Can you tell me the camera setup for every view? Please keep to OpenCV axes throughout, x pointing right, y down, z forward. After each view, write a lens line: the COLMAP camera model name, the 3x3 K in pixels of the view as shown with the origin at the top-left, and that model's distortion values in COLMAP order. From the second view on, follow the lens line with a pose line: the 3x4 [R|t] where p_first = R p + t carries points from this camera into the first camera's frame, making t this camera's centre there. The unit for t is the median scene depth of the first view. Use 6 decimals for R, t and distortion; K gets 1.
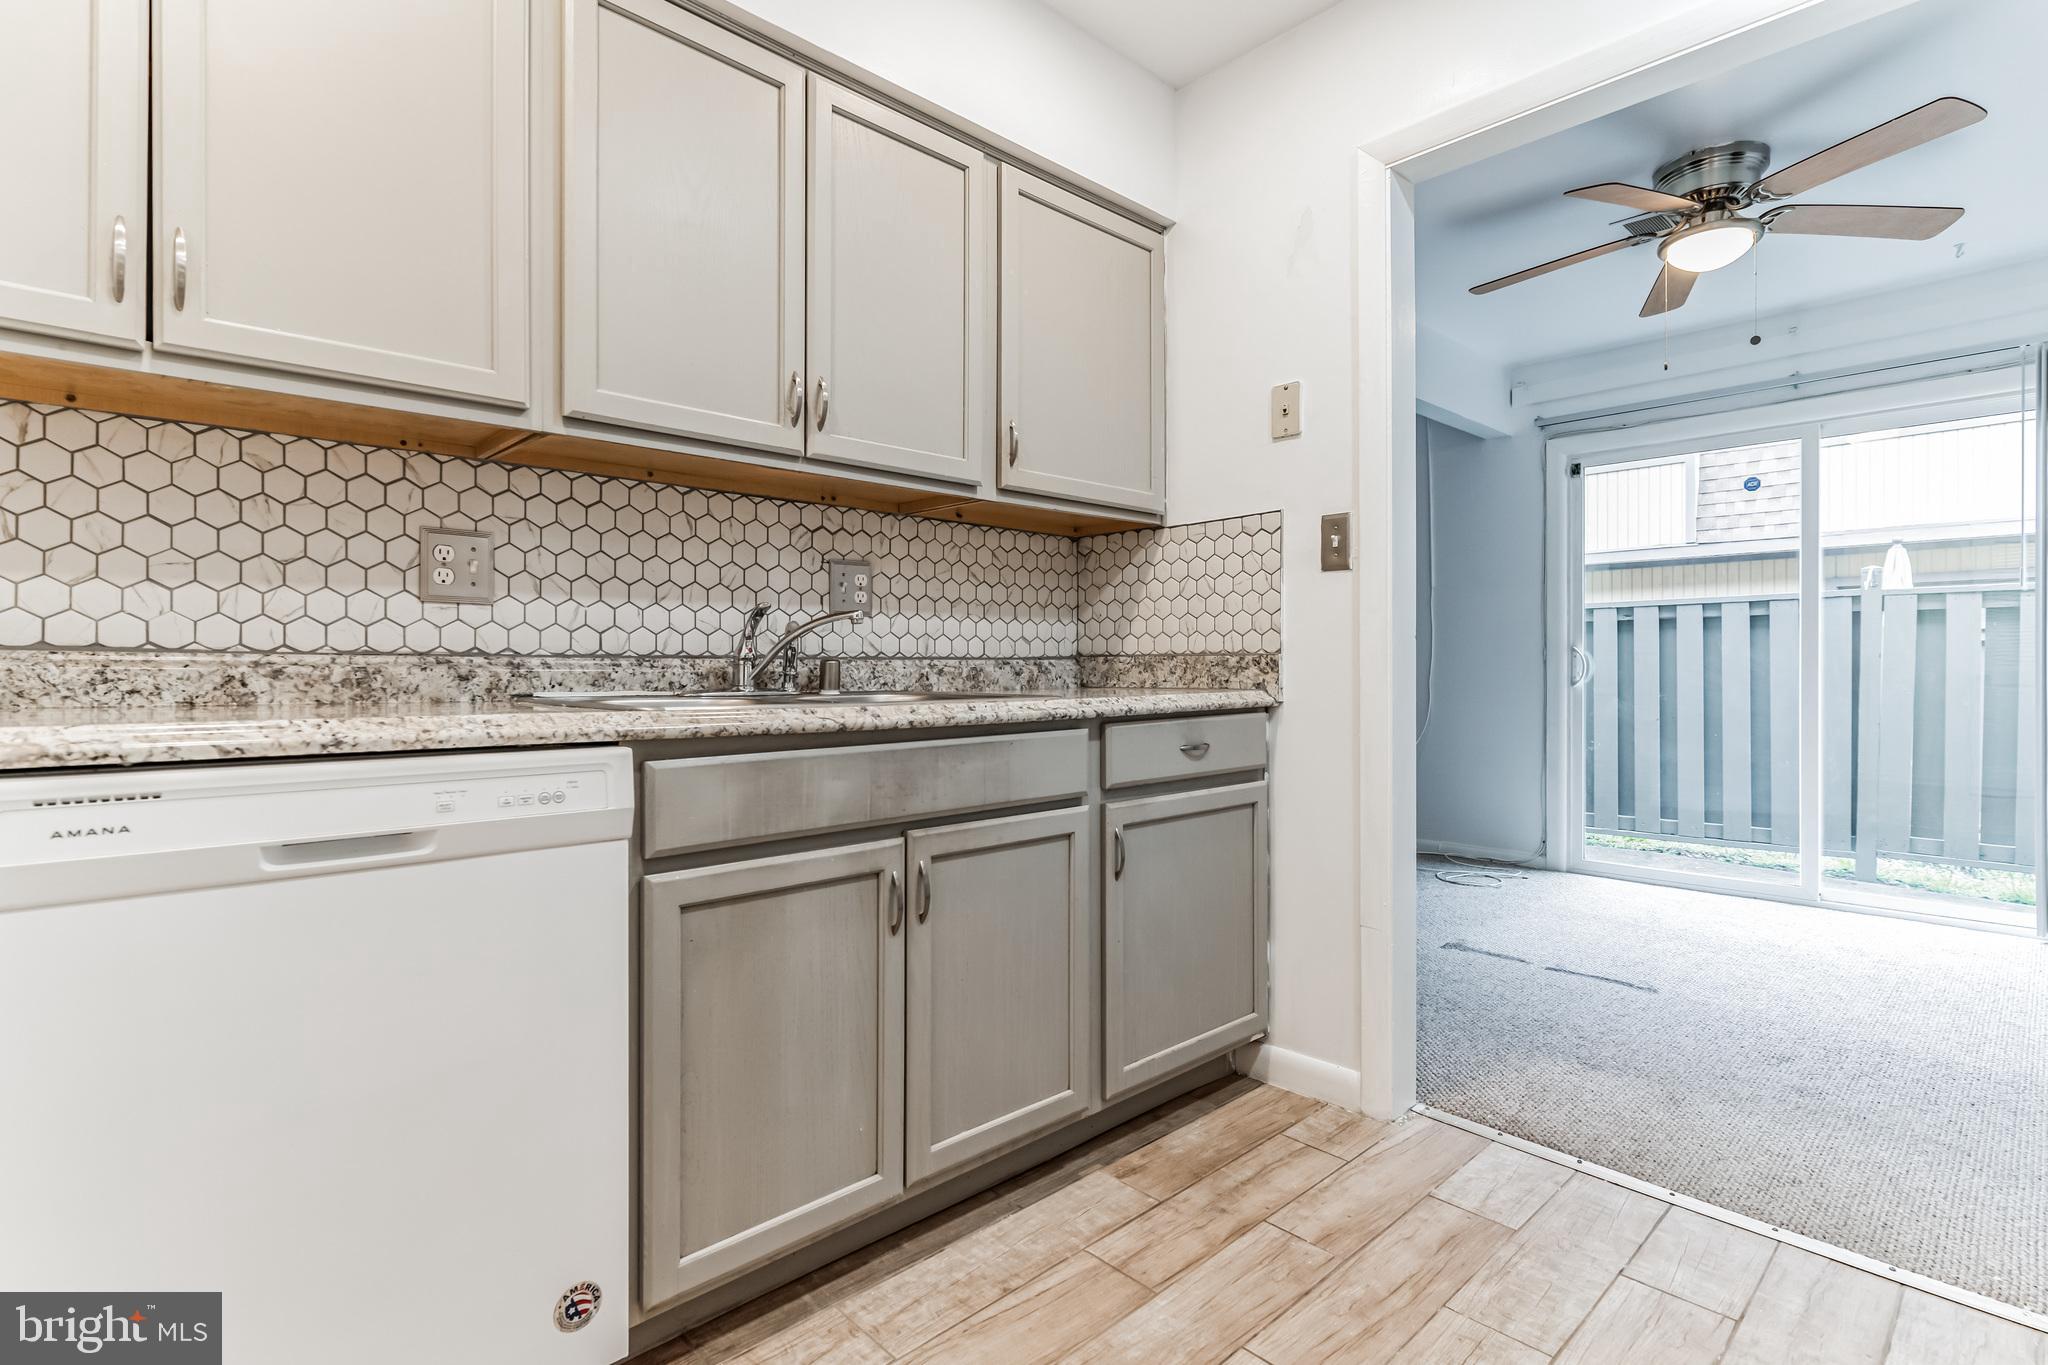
lens RADIAL K [[982.3, 0, 999.3], [0, 982.3, 673.4], [0, 0, 1]] dist [0.001470, 0.000684]
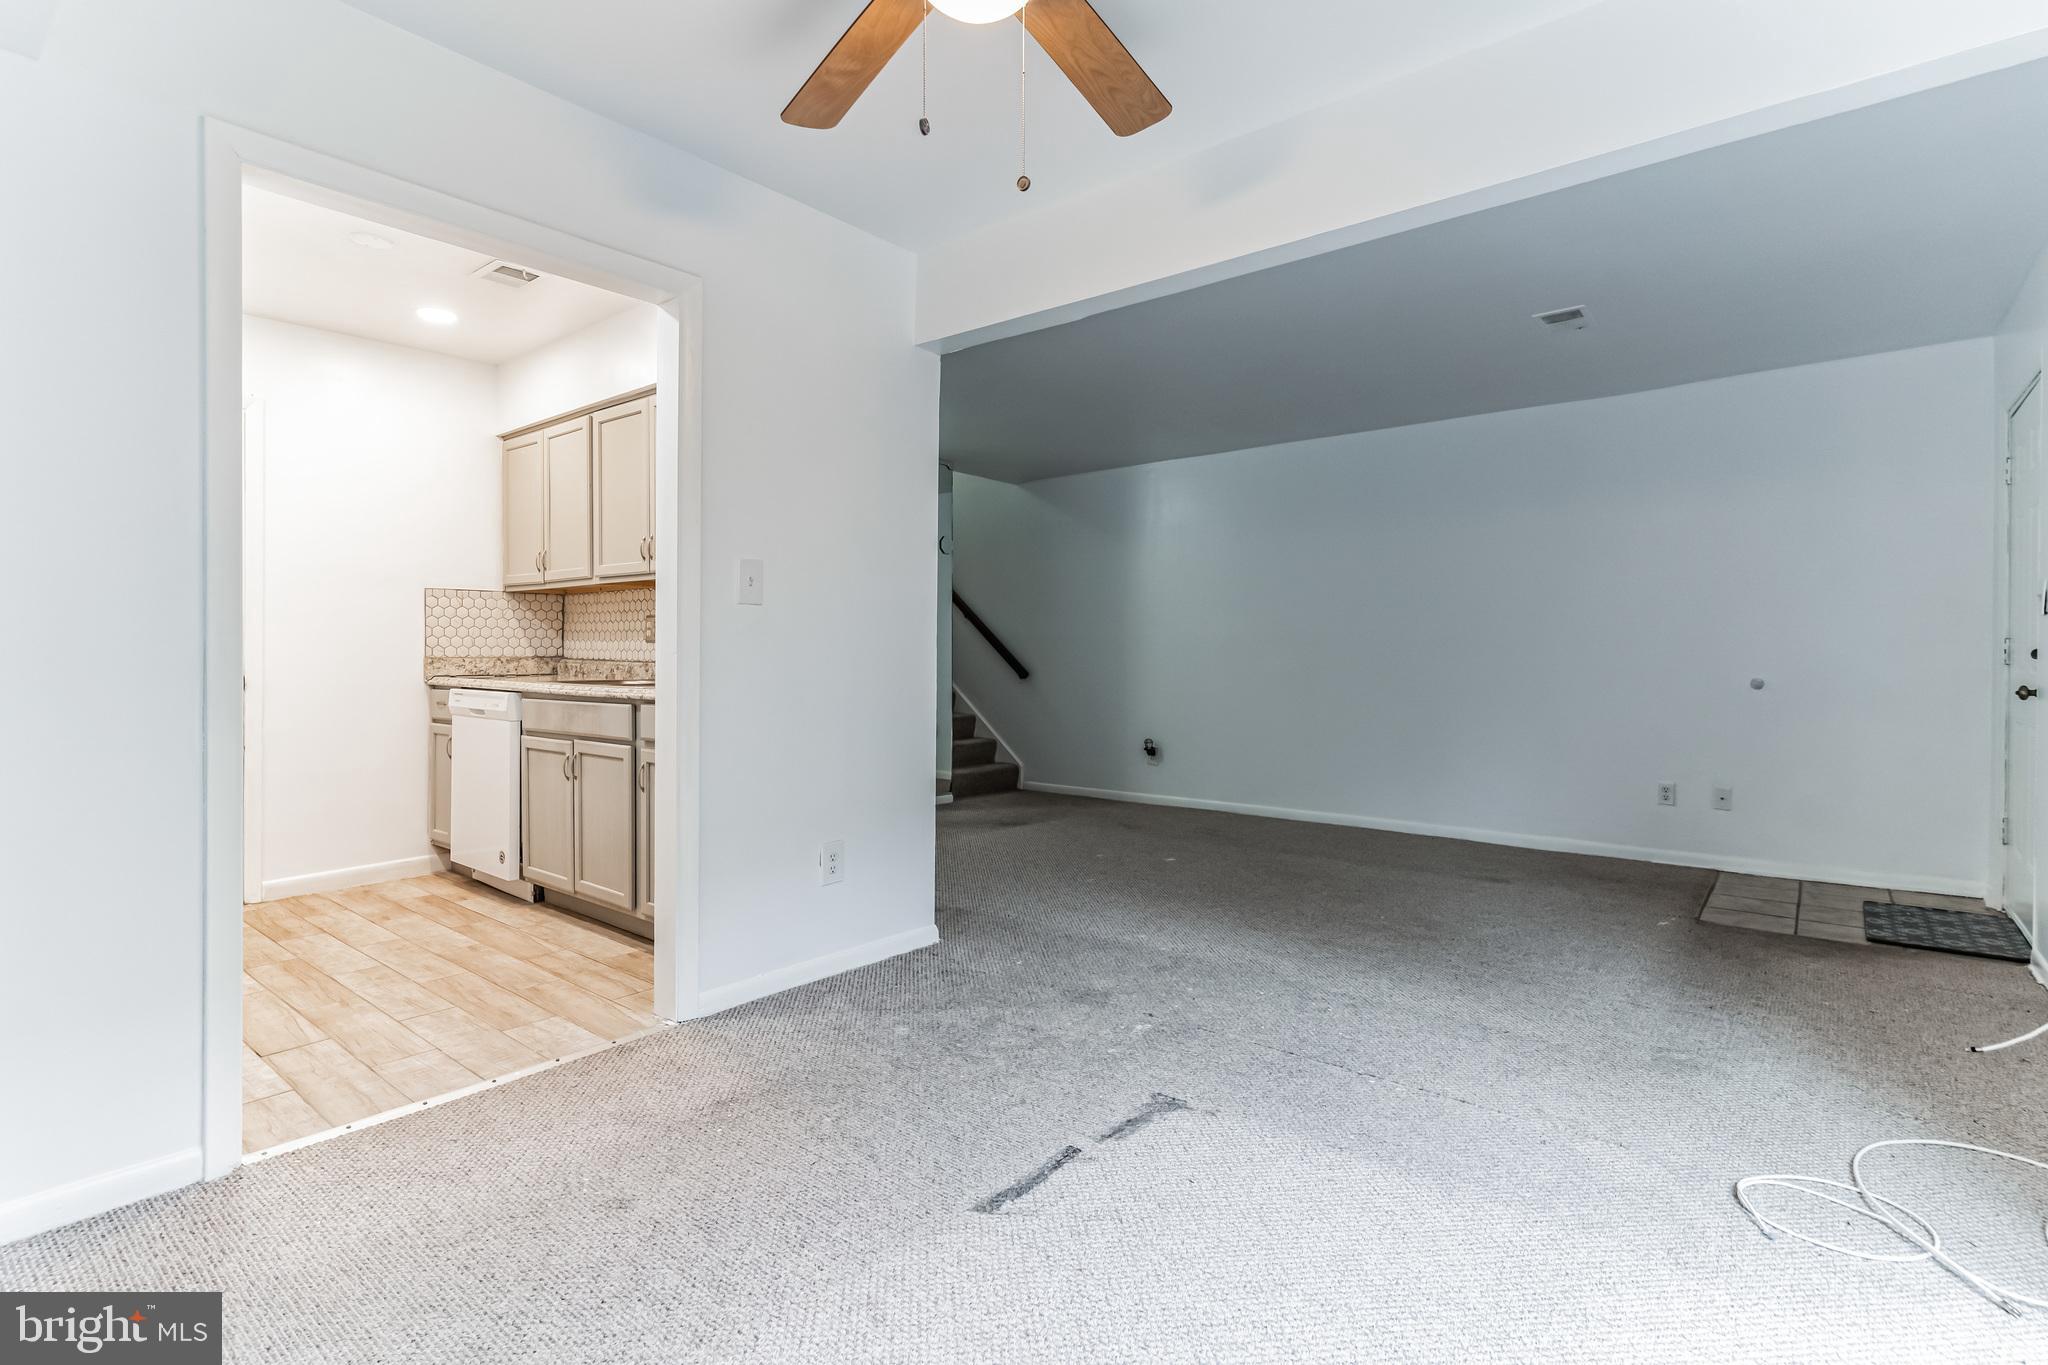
lens RADIAL K [[982.3, 0, 1003.6], [0, 982.3, 663.0], [0, 0, 1]] dist [0.001470, 0.000684]
pose [[0.128303, 0.008633, -0.991697, 1.784739], [-0.014587, 0.999870, 0.006817, -0.039766], [0.991628, 0.013591, 0.128412, 1.292335]]
